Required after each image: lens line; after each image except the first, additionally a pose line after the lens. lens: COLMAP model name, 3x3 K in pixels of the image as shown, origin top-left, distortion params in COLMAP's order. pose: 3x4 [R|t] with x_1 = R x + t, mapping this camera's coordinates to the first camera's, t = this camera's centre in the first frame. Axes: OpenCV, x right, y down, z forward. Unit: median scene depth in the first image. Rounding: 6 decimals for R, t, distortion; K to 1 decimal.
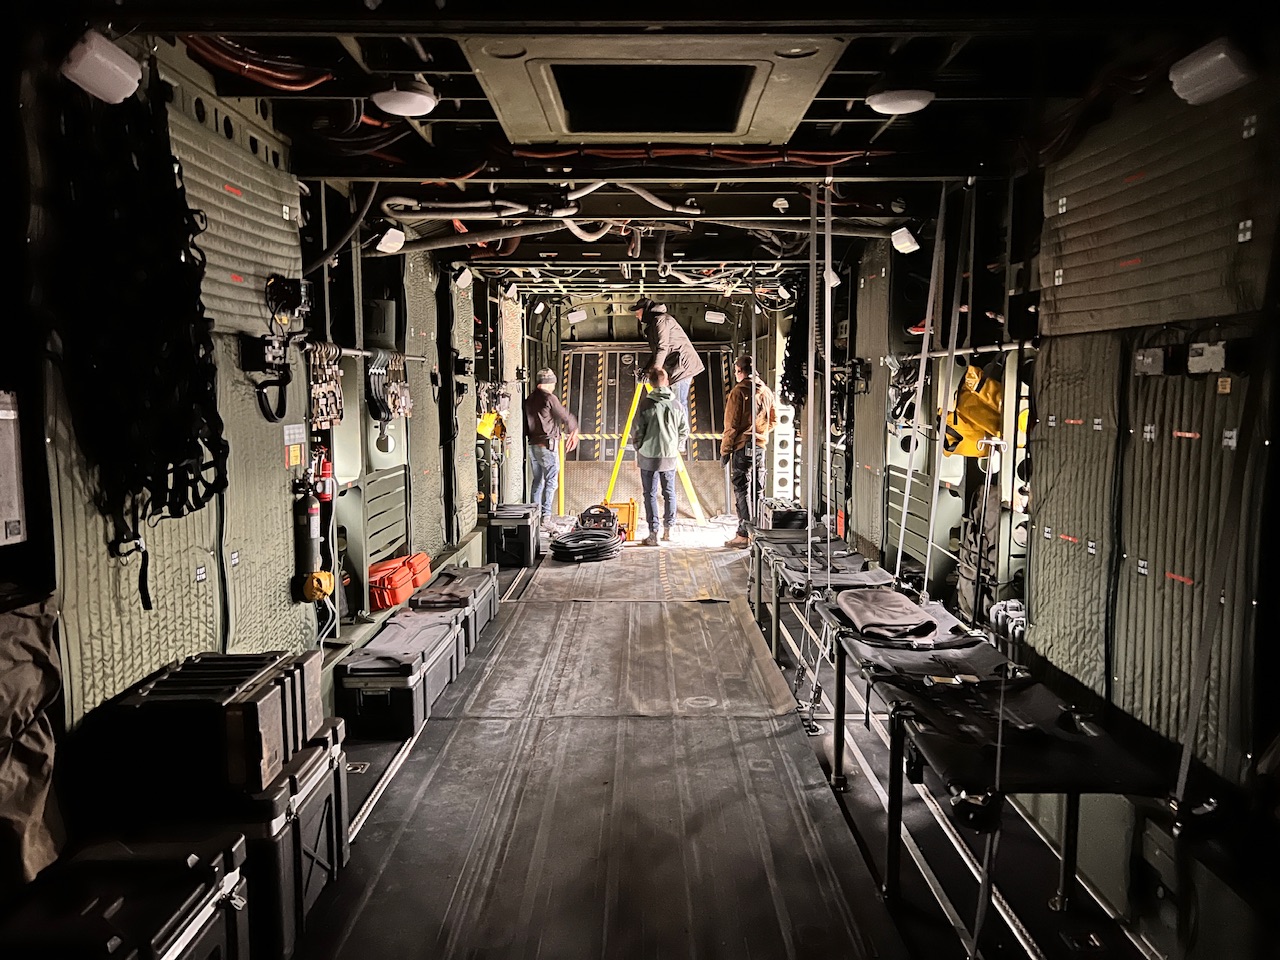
lens RADIAL K [[971.0, 0, 644.4], [0, 971.0, 477.3], [0, 0, 1]] dist [0.023069, -0.003521]
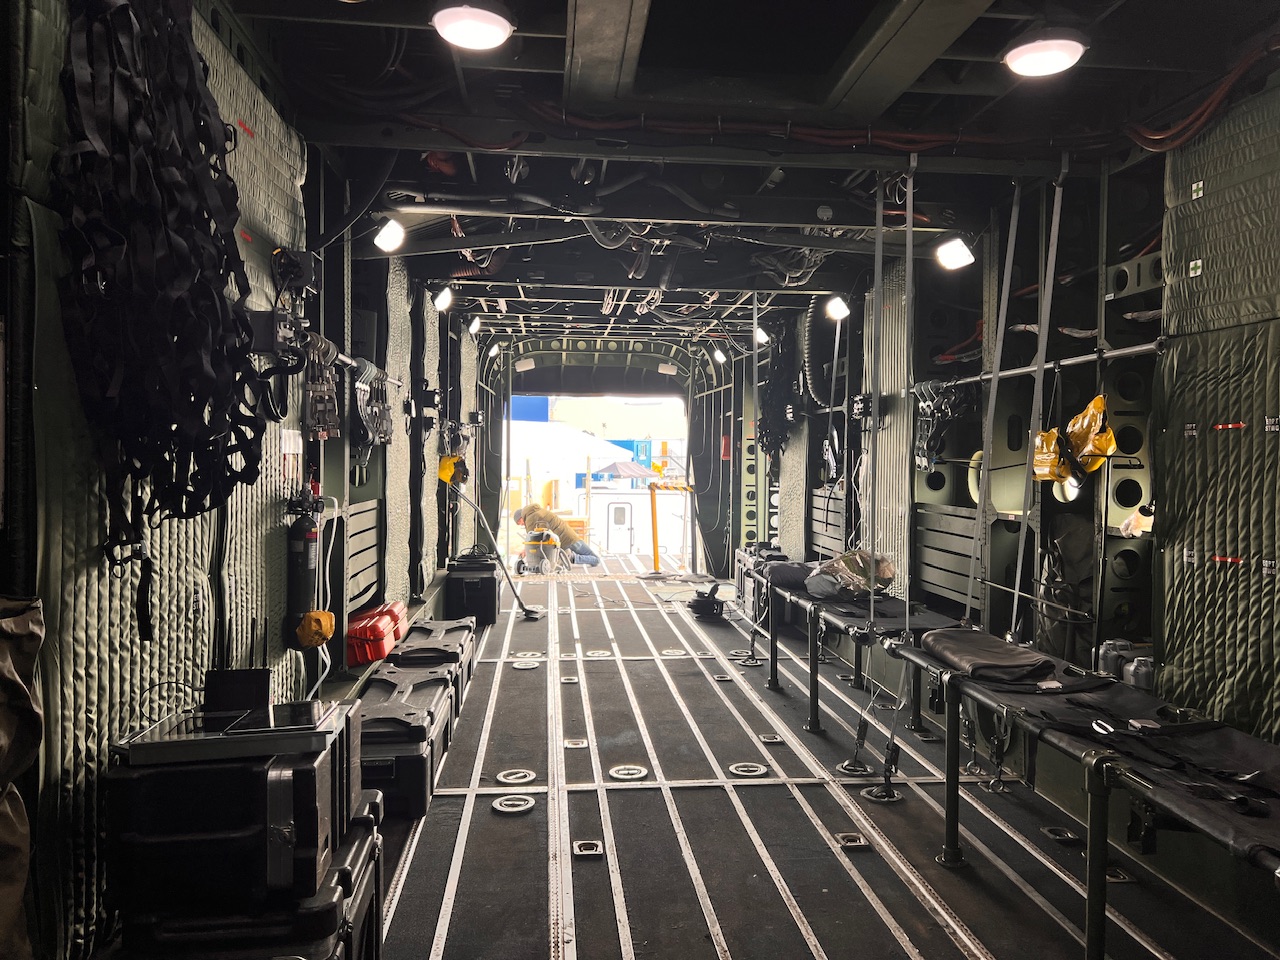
lens RADIAL K [[966.1, 0, 658.1], [0, 966.1, 466.4], [0, 0, 1]] dist [0.028586, -0.004782]
pose [[0.993327, 0.008898, 0.114992, -0.120120], [0.000843, 0.996433, -0.084384, 0.036985], [-0.115333, 0.083918, 0.989776, 0.132648]]
